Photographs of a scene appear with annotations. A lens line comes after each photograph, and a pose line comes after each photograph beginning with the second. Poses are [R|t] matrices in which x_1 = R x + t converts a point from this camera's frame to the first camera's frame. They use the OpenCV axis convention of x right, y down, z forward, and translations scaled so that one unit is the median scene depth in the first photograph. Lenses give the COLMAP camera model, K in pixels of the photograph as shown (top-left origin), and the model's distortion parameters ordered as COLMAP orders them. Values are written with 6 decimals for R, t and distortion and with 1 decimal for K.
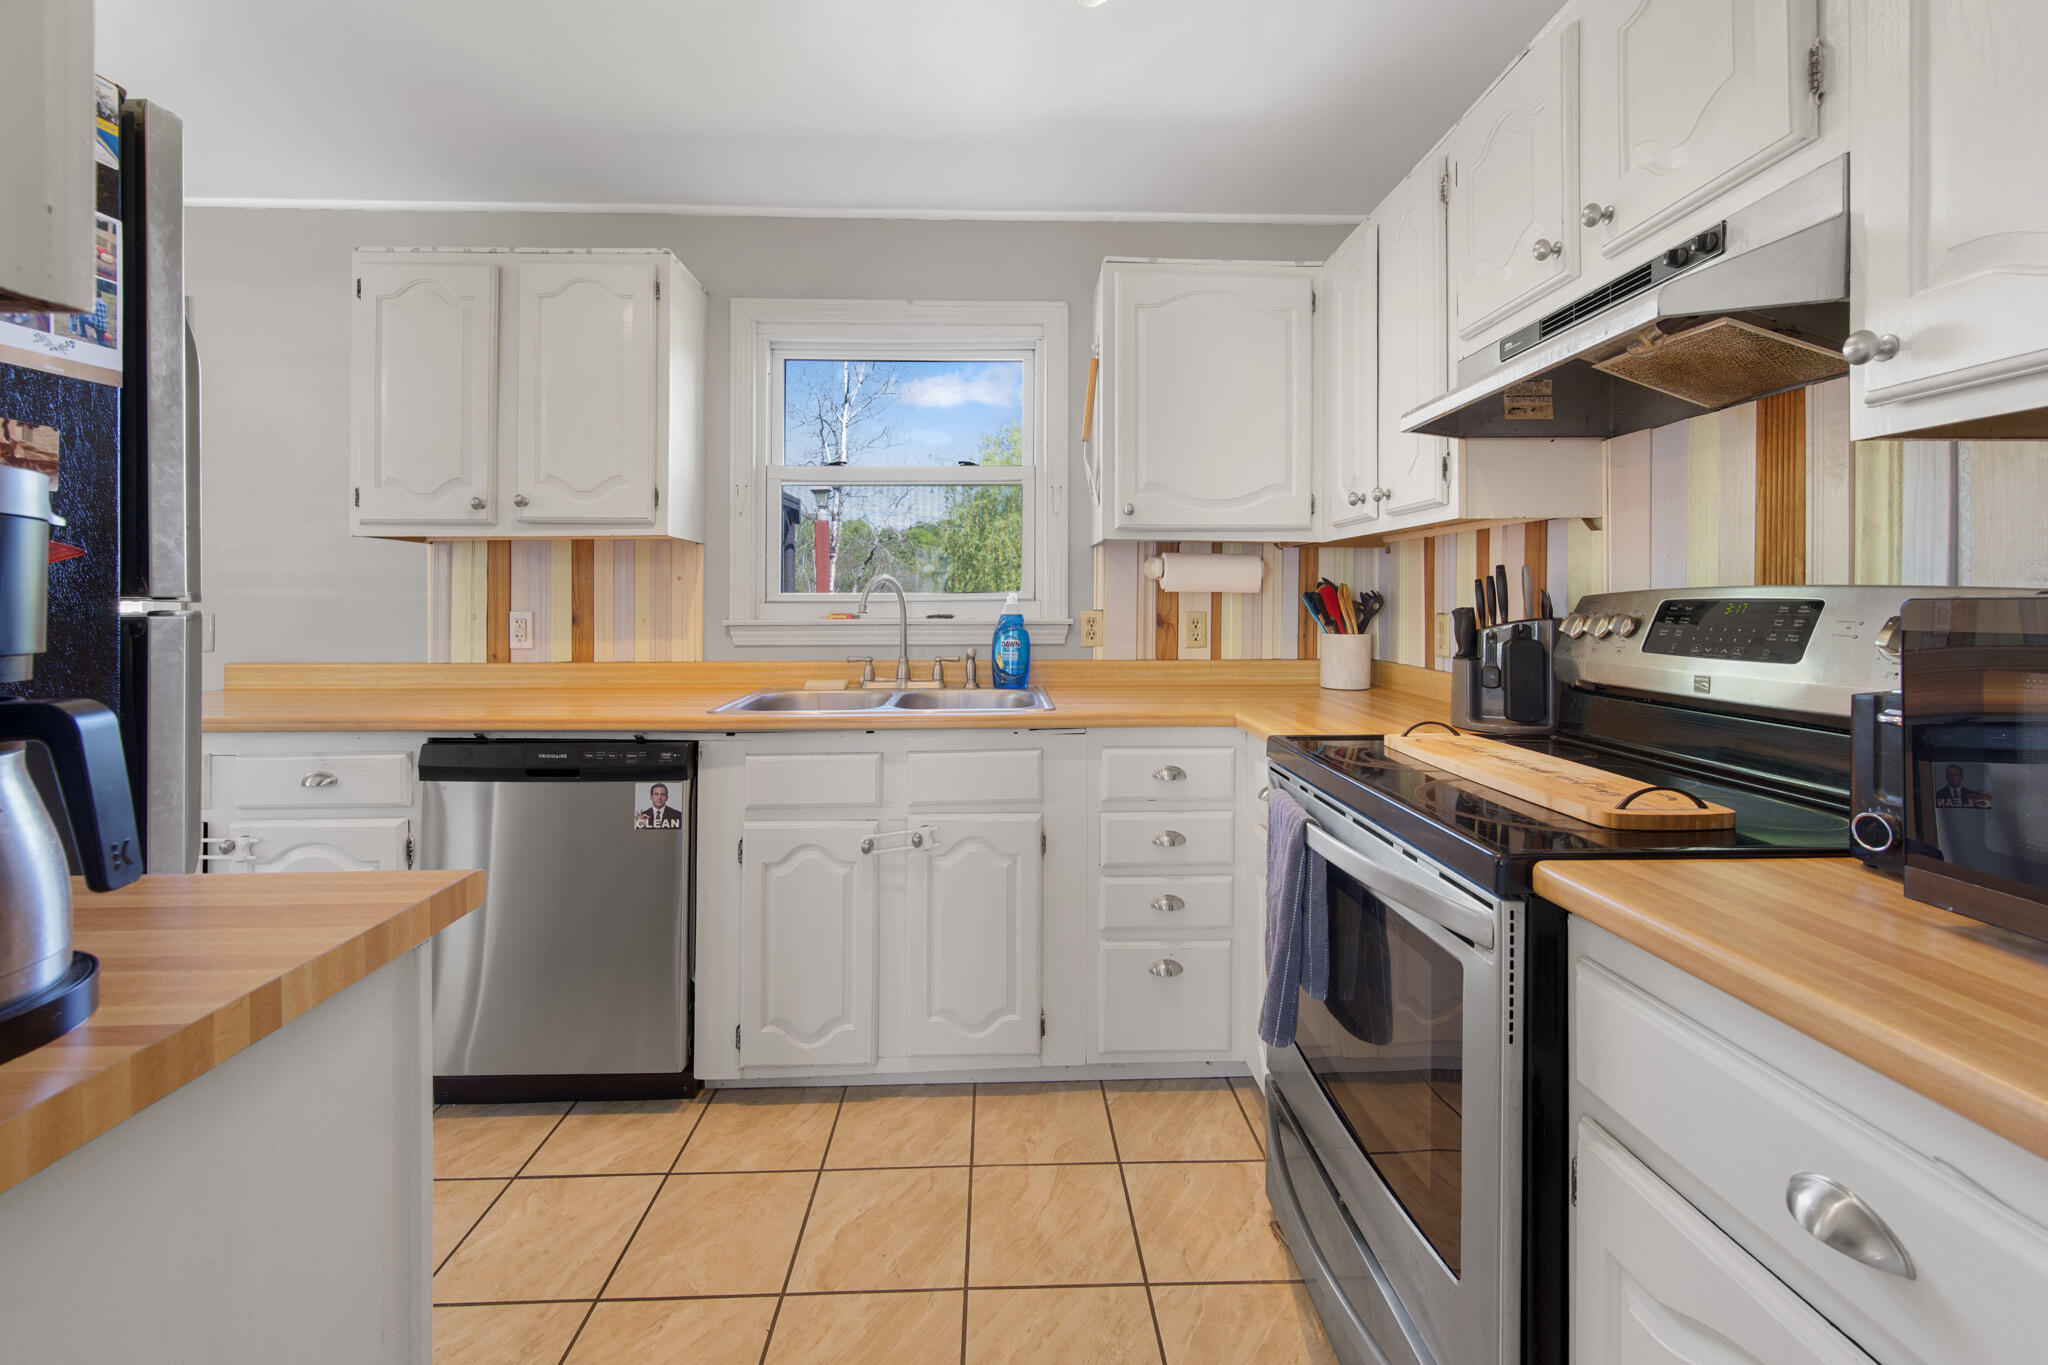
lens RADIAL K [[817.1, 0, 1023.0], [0, 817.1, 603.5], [0, 0, 1]] dist [-0.002354, -0.000316]
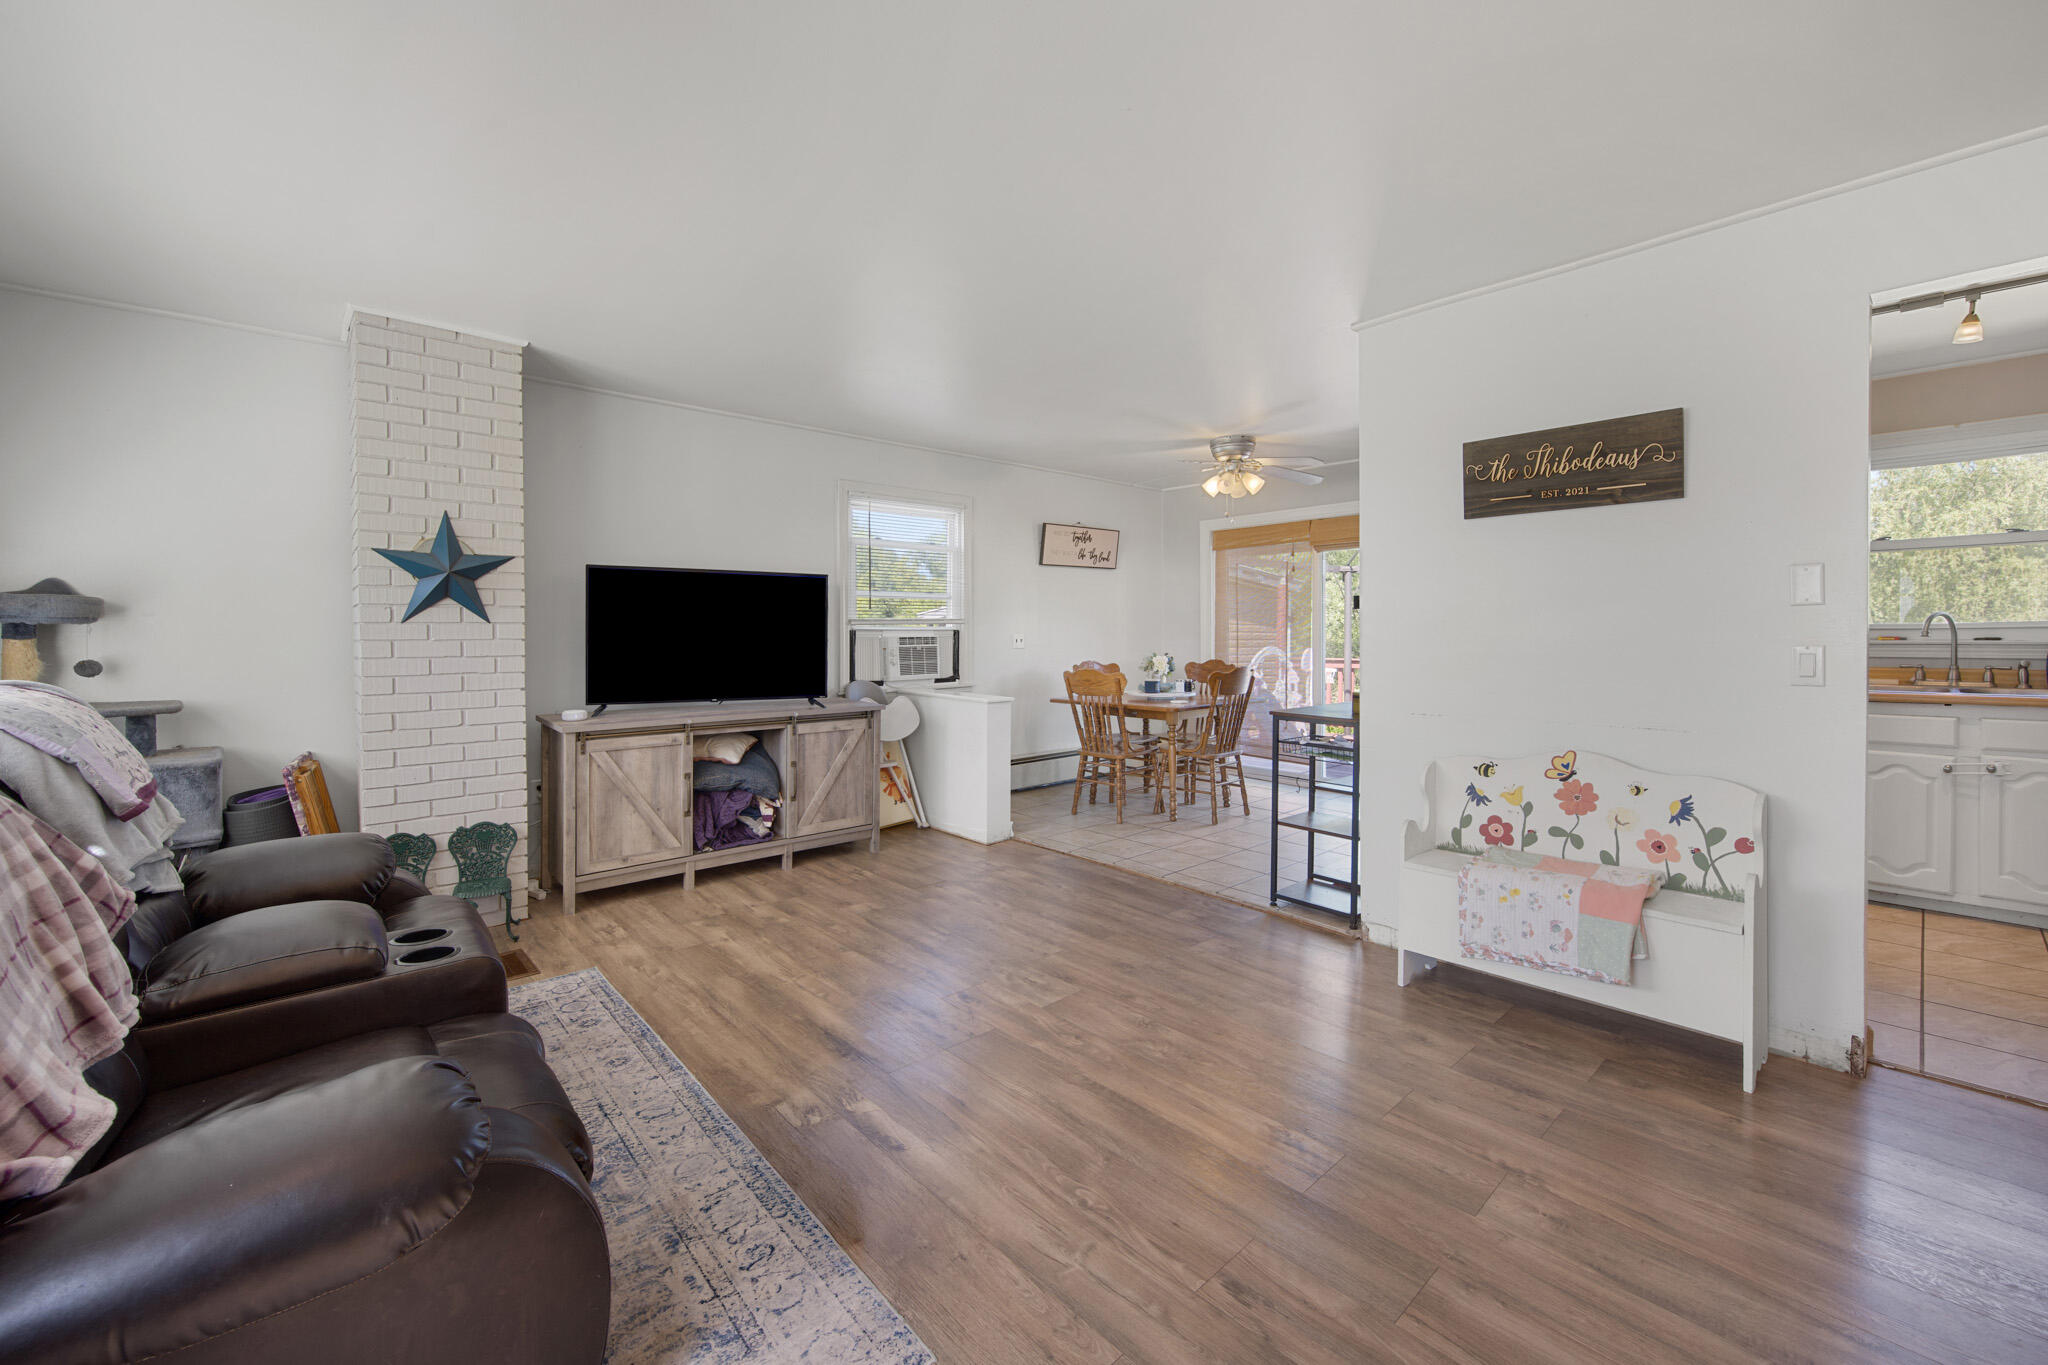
lens RADIAL K [[817.1, 0, 1045.6], [0, 817.1, 637.9], [0, 0, 1]] dist [-0.002354, -0.000316]
pose [[0.660164, 0.005386, -0.751102, -0.154835], [0.001124, 0.999966, 0.008159, 0.000120], [0.751120, -0.006230, 0.660136, -1.569808]]
